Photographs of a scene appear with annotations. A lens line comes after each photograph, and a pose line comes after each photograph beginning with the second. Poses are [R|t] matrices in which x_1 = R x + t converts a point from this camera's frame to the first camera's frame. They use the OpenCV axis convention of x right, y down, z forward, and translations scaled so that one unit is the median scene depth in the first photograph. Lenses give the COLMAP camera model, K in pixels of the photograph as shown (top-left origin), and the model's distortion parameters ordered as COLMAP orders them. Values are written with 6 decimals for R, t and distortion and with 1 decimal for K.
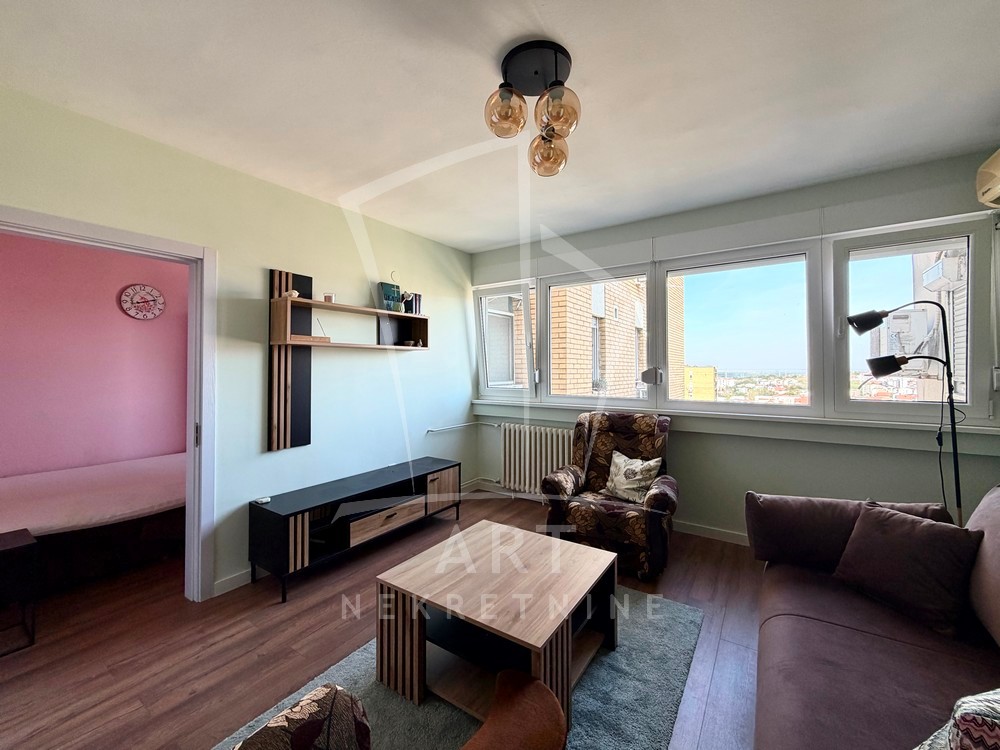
lens RADIAL K [[407.4, 0, 491.7], [0, 407.4, 364.4], [0, 0, 1]] dist [-0.001304, 0.000079]
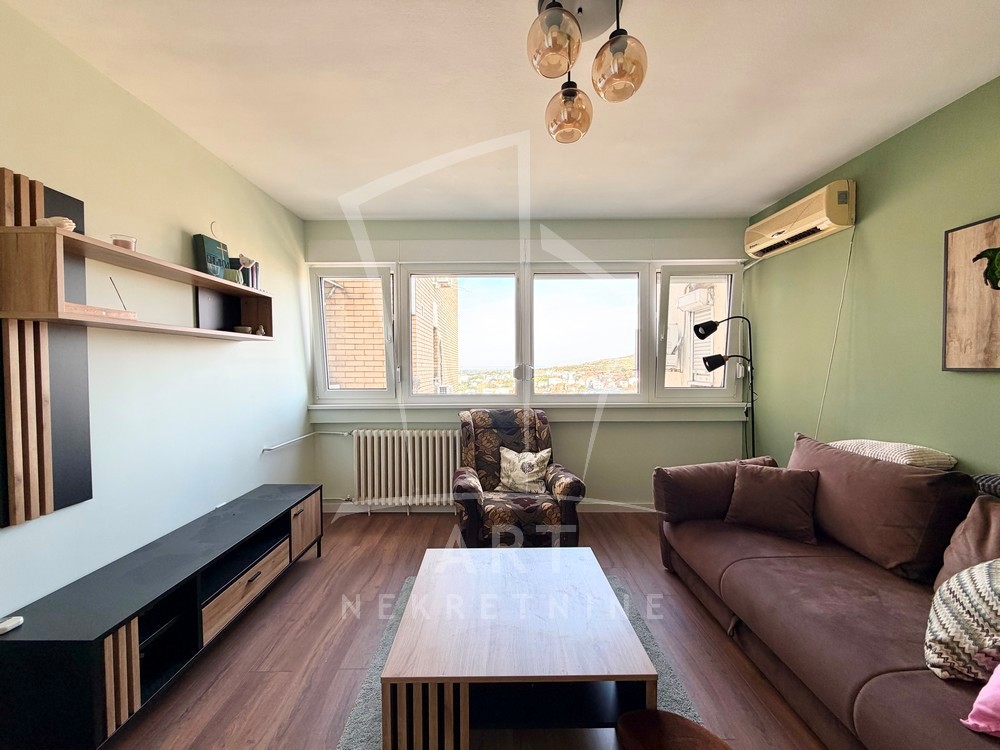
lens RADIAL K [[407.4, 0, 495.0], [0, 407.4, 376.1], [0, 0, 1]] dist [-0.001304, 0.000079]
pose [[0.822388, -0.016428, 0.568689, -0.199497], [-0.003443, 0.999421, 0.033850, 0.002158], [-0.568916, -0.029796, 0.821856, 0.135291]]
